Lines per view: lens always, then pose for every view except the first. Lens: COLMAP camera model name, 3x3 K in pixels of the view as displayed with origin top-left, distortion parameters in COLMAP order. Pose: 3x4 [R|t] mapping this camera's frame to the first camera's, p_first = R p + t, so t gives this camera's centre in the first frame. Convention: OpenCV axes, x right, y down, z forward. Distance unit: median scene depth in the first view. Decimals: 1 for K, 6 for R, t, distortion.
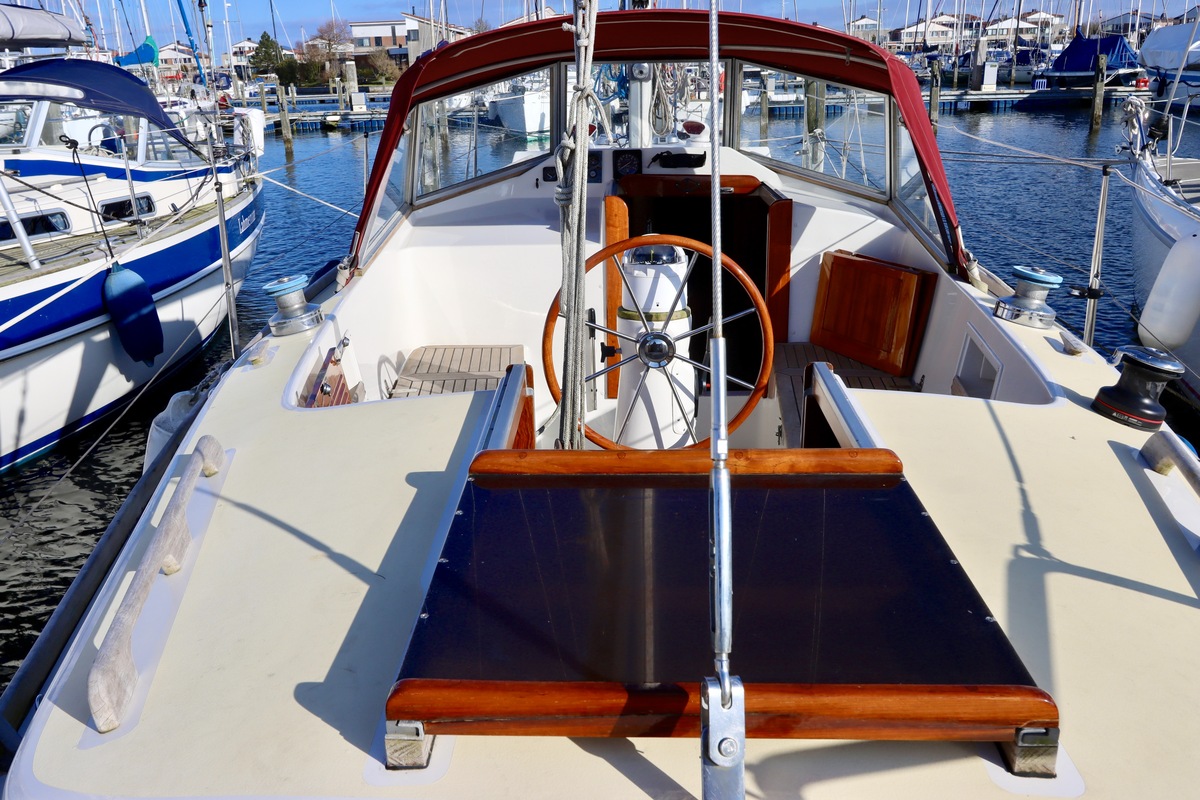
lens RADIAL K [[1007.0, 0, 576.9], [0, 1007.0, 378.4], [0, 0, 1]] dist [-0.004665, 0.004636]
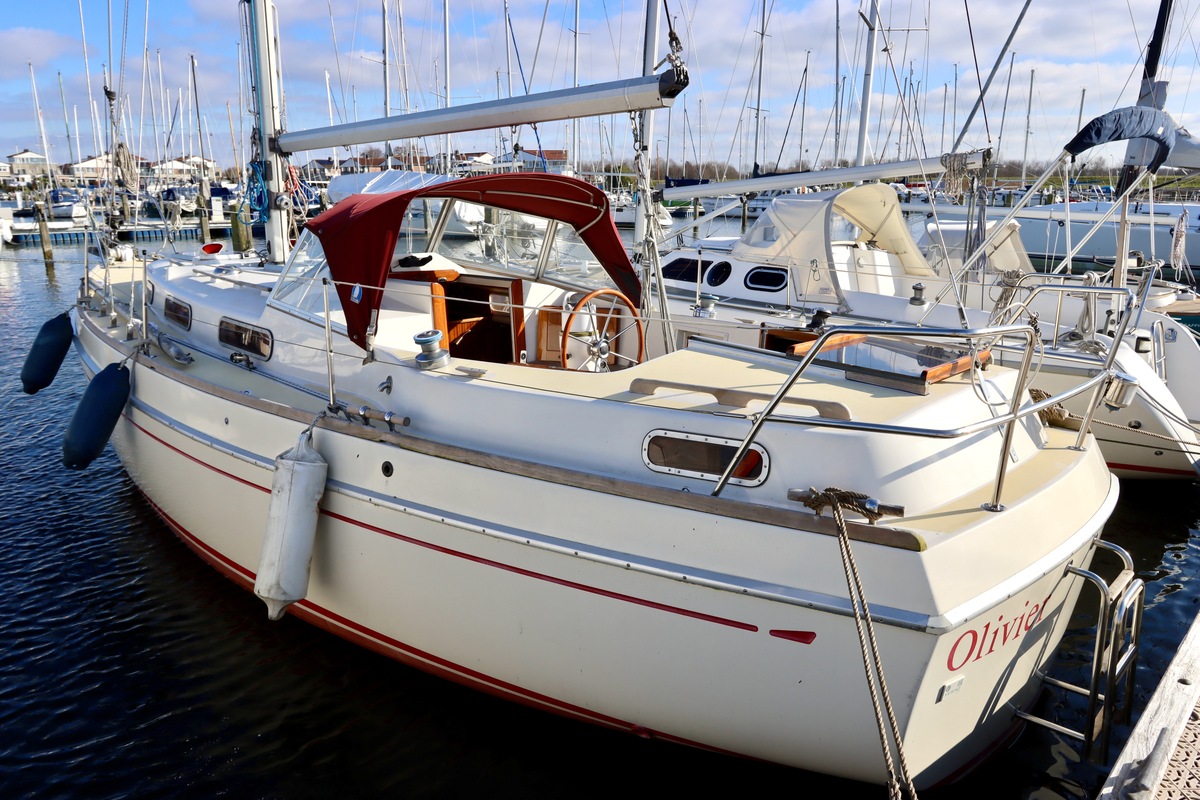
lens RADIAL K [[876.7, 0, 600.0], [0, 876.7, 400.0], [0, 0, 1]] dist [0.000360, -0.000222]
pose [[0.658814, -0.148094, 0.737585, -0.550008], [0.204360, 0.978796, 0.013990, 0.021318], [-0.724017, 0.141516, 0.675109, -0.060934]]
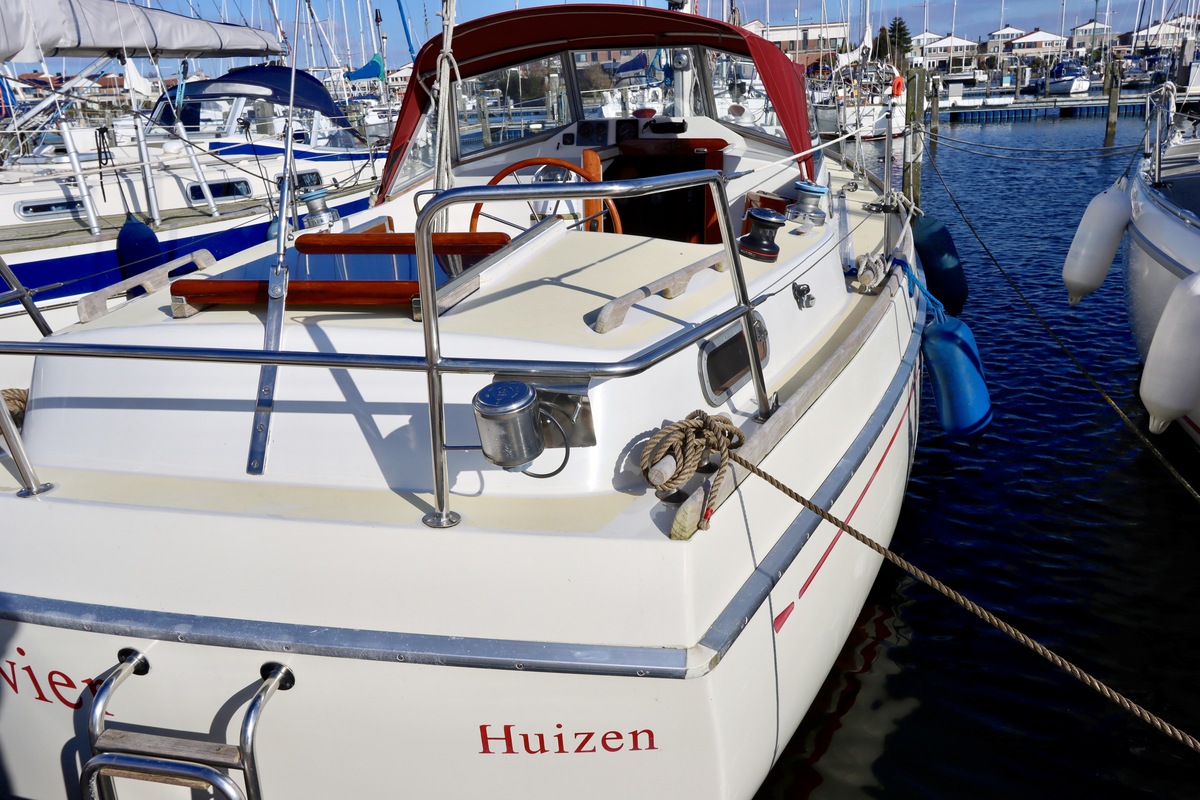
lens RADIAL K [[983.0, 0, 605.6], [0, 983.0, 392.1], [0, 0, 1]] dist [-0.030890, 0.063118]
pose [[0.982739, 0.041261, -0.180339, 0.199489], [-0.039951, 0.999142, 0.010893, 0.080838], [0.180634, -0.003500, 0.983544, -0.175261]]
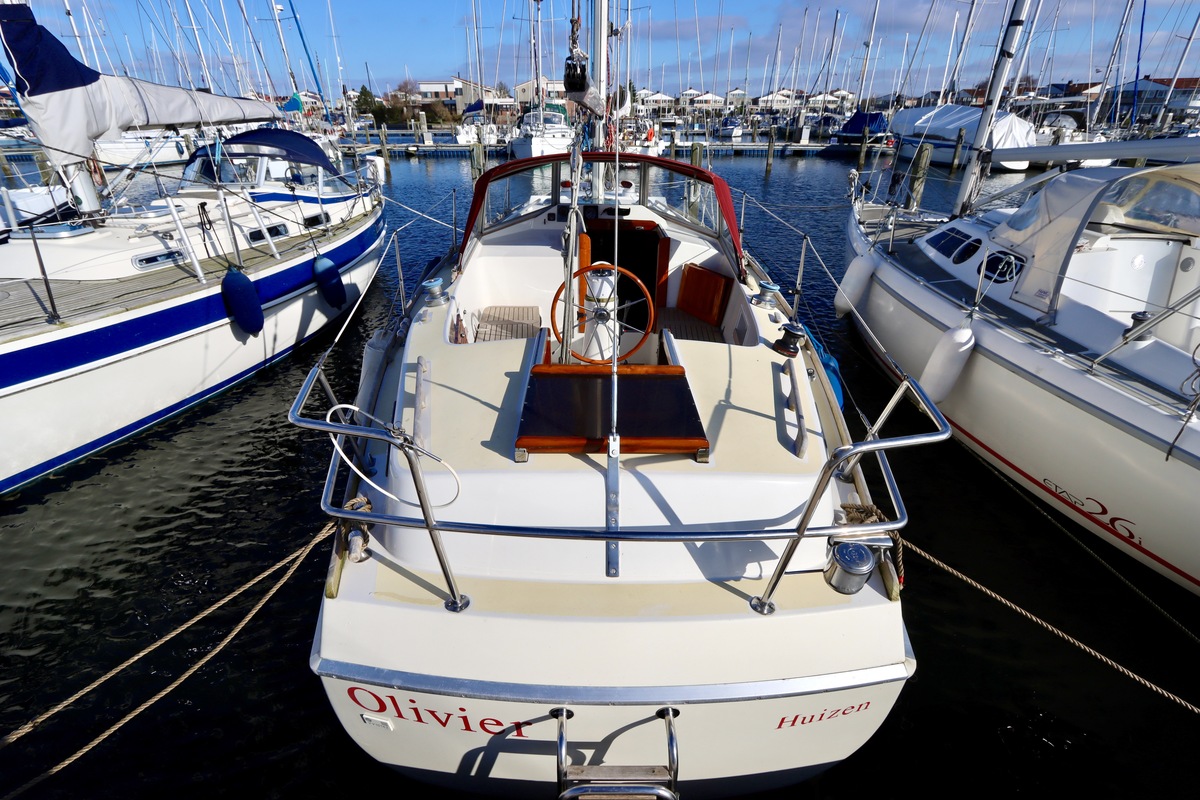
lens RADIAL K [[577.5, 0, 594.0], [0, 577.5, 427.3], [0, 0, 1]] dist [-0.017188, -0.000108]
pose [[0.998267, 0.002298, 0.058799, -0.006340], [-0.013950, 0.979994, 0.198539, -0.018651], [-0.057167, -0.199016, 0.978328, -0.143102]]
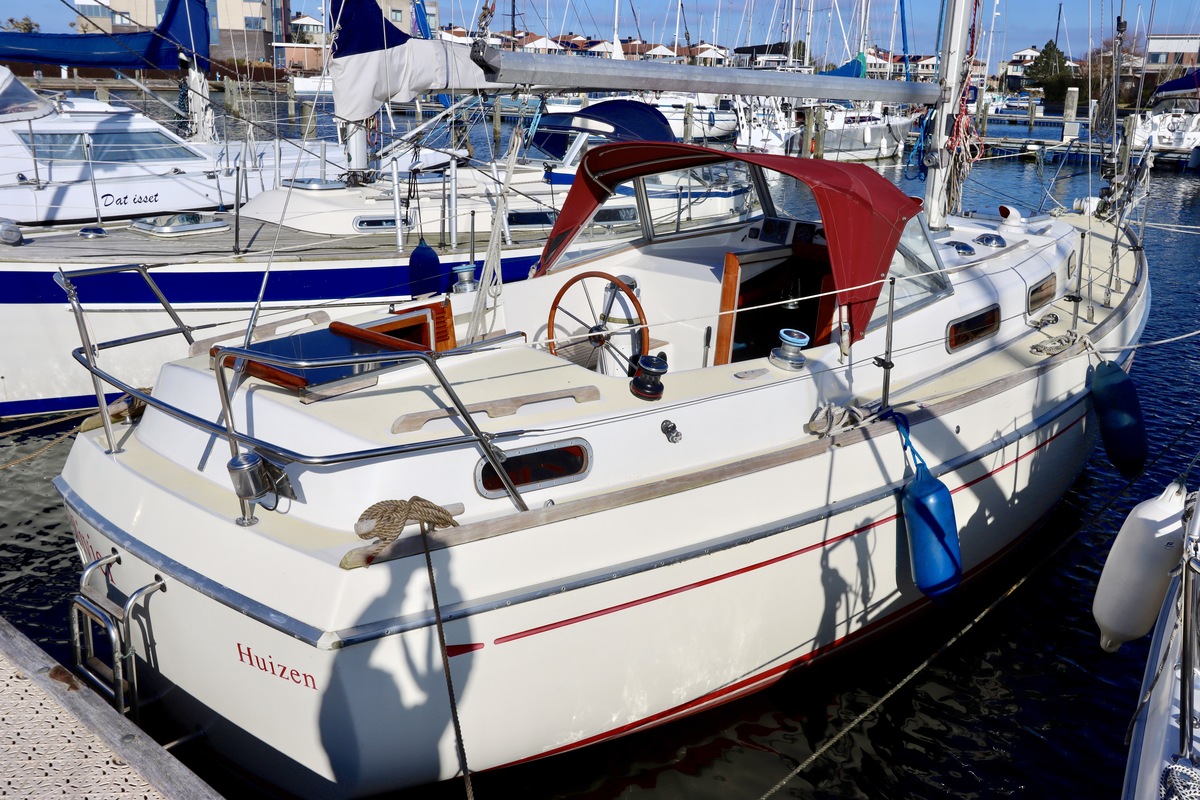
lens RADIAL K [[1114.2, 0, 600.0], [0, 1114.2, 400.0], [0, 0, 1]] dist [-0.003573, 0.016620]
pose [[0.776613, 0.232020, -0.585695, 0.582968], [-0.238981, 0.968719, 0.066871, -0.024062], [0.582889, 0.088037, 0.807768, -0.264540]]
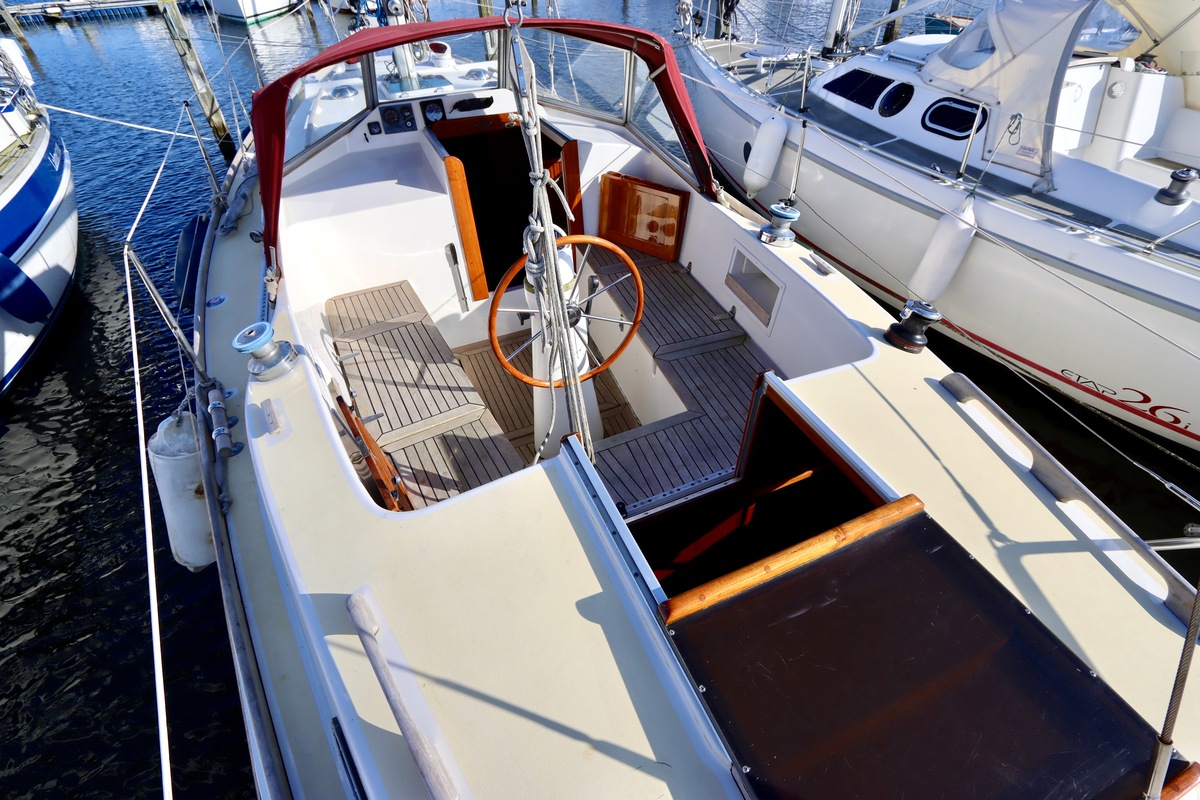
lens RADIAL K [[568.3, 0, 611.5], [0, 568.3, 403.5], [0, 0, 1]] dist [-0.023887, 0.008608]
pose [[0.895104, -0.293865, 0.335309, -0.075597], [0.142505, 0.901171, 0.409370, -0.105754], [-0.422470, -0.318645, 0.848519, 0.124358]]
